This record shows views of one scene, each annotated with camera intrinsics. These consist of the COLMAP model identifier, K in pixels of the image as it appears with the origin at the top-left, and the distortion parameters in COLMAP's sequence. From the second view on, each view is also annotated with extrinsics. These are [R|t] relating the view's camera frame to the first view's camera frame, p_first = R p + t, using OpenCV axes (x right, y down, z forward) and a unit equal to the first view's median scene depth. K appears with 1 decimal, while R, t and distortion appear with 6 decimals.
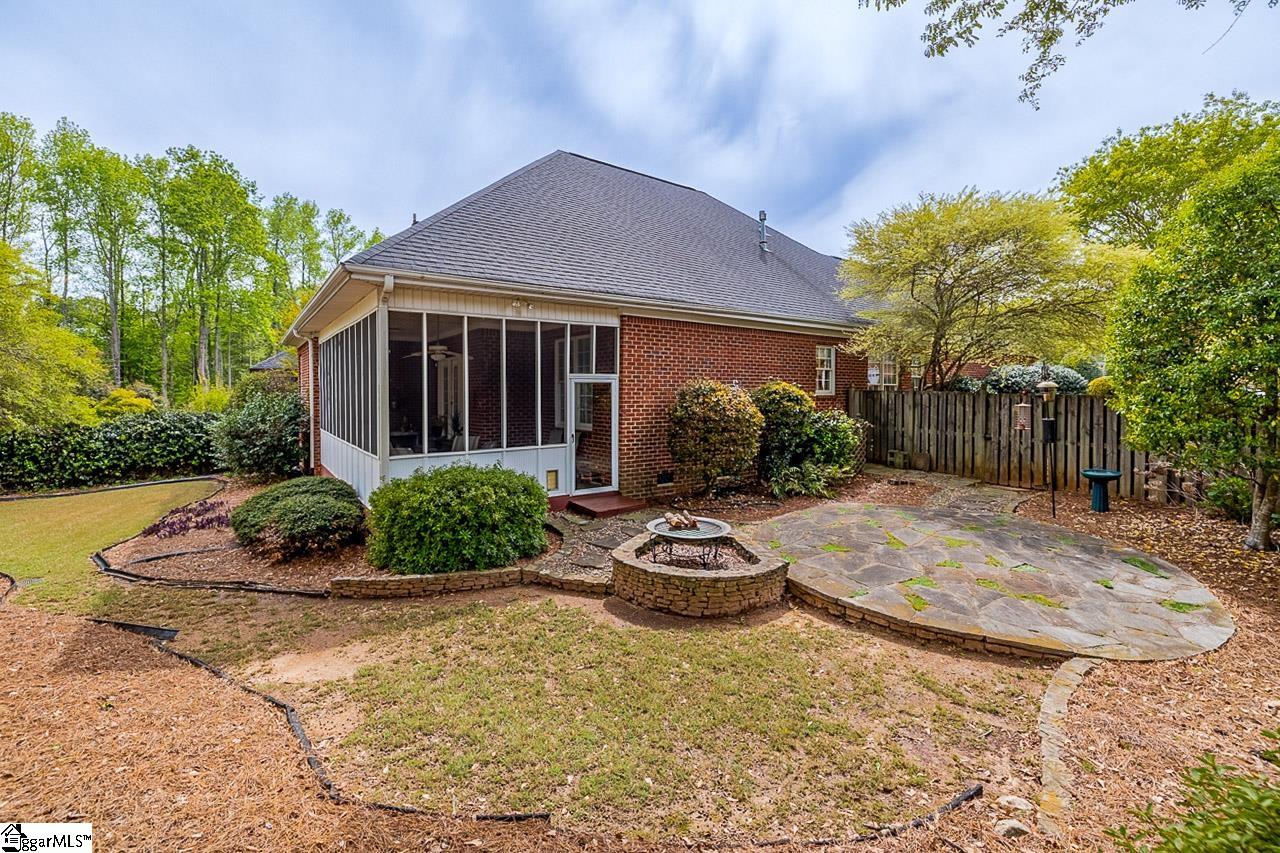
lens RADIAL K [[542.5, 0, 637.6], [0, 542.5, 406.5], [0, 0, 1]] dist [0.001056, 0.000016]
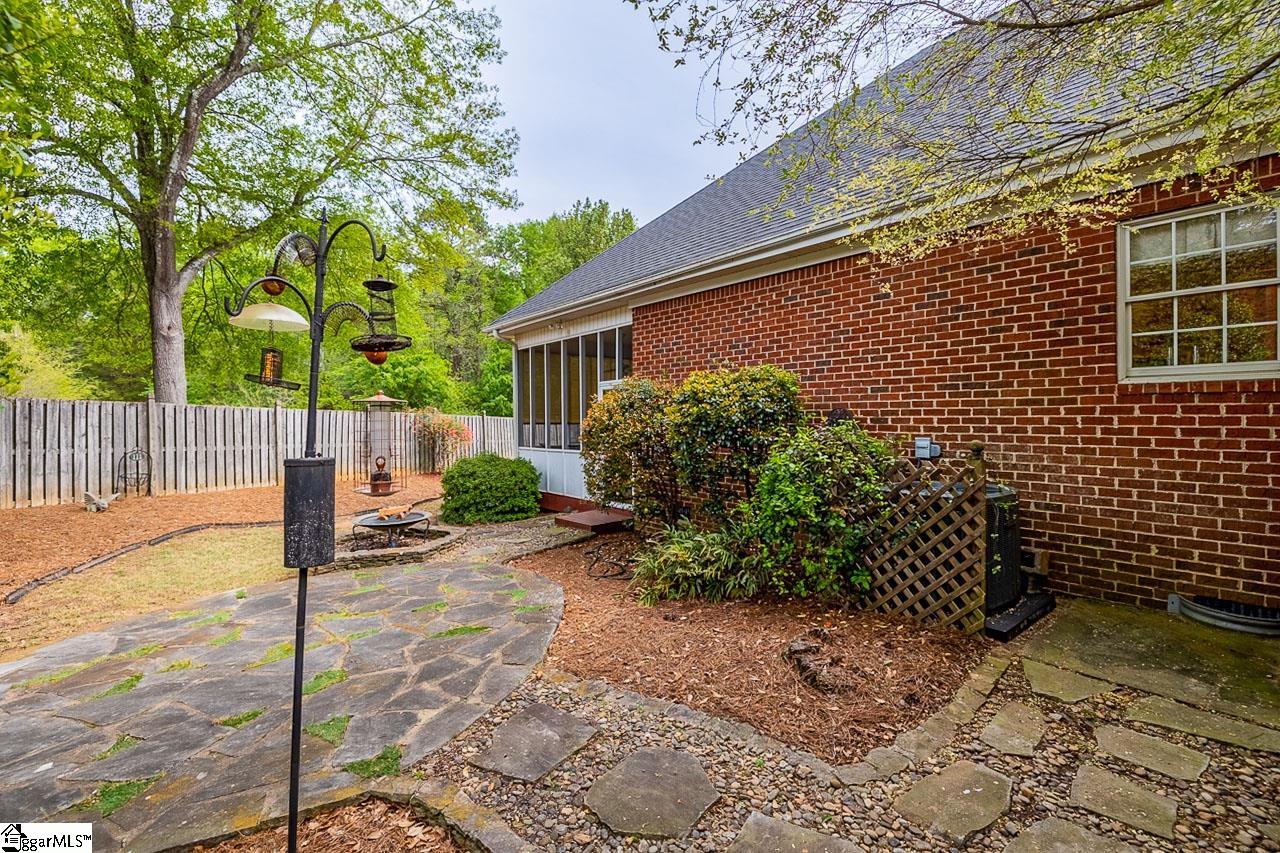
lens RADIAL K [[548.6, 0, 635.5], [0, 548.6, 414.6], [0, 0, 1]] dist [-0.000254, -0.000033]
pose [[0.067628, -0.000763, -0.997710, 1.128102], [-0.015494, 0.999878, -0.001815, 0.001468], [0.997590, 0.015581, 0.067608, 1.268308]]
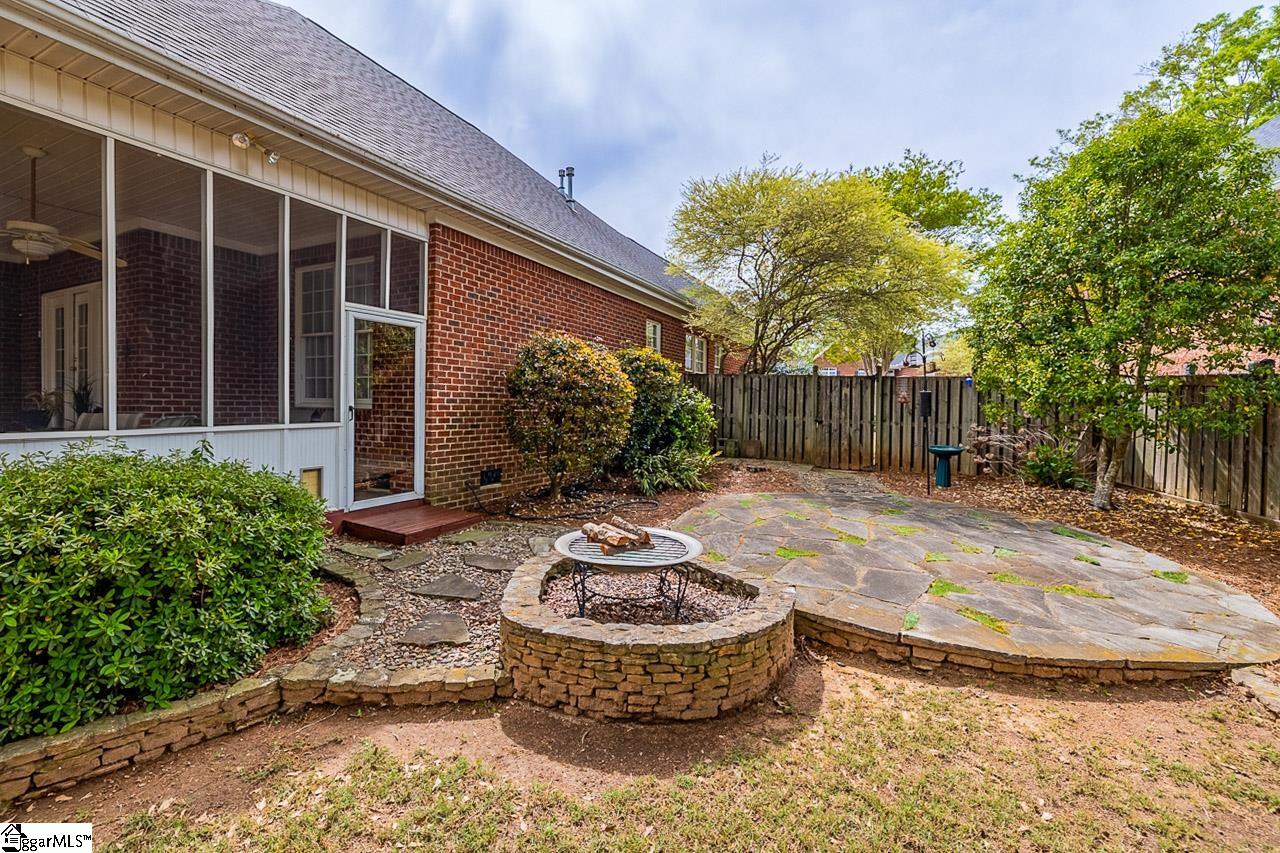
lens RADIAL K [[539.0, 0, 631.3], [0, 539.0, 417.7], [0, 0, 1]] dist [-0.000930, -0.000307]
pose [[0.892242, 0.003231, 0.451547, -0.143171], [-0.004990, 0.999984, 0.002704, 0.077415], [-0.451531, -0.004666, 0.892243, 0.440022]]
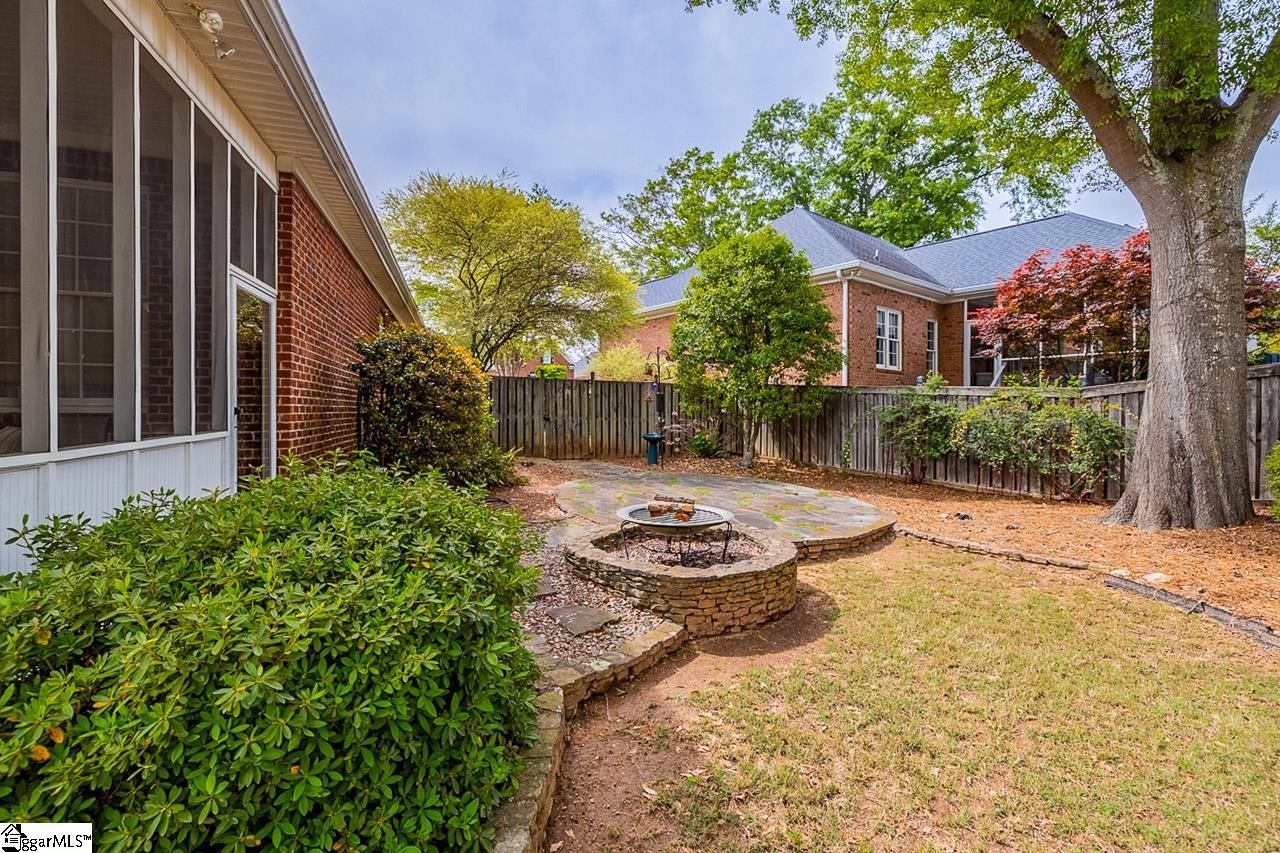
lens RADIAL K [[548.6, 0, 635.5], [0, 548.6, 414.6], [0, 0, 1]] dist [-0.000254, -0.000033]
pose [[0.314209, -0.008015, 0.949320, -0.545070], [0.019762, 0.999803, 0.001900, 0.078525], [-0.949148, 0.018164, 0.314305, 0.730871]]
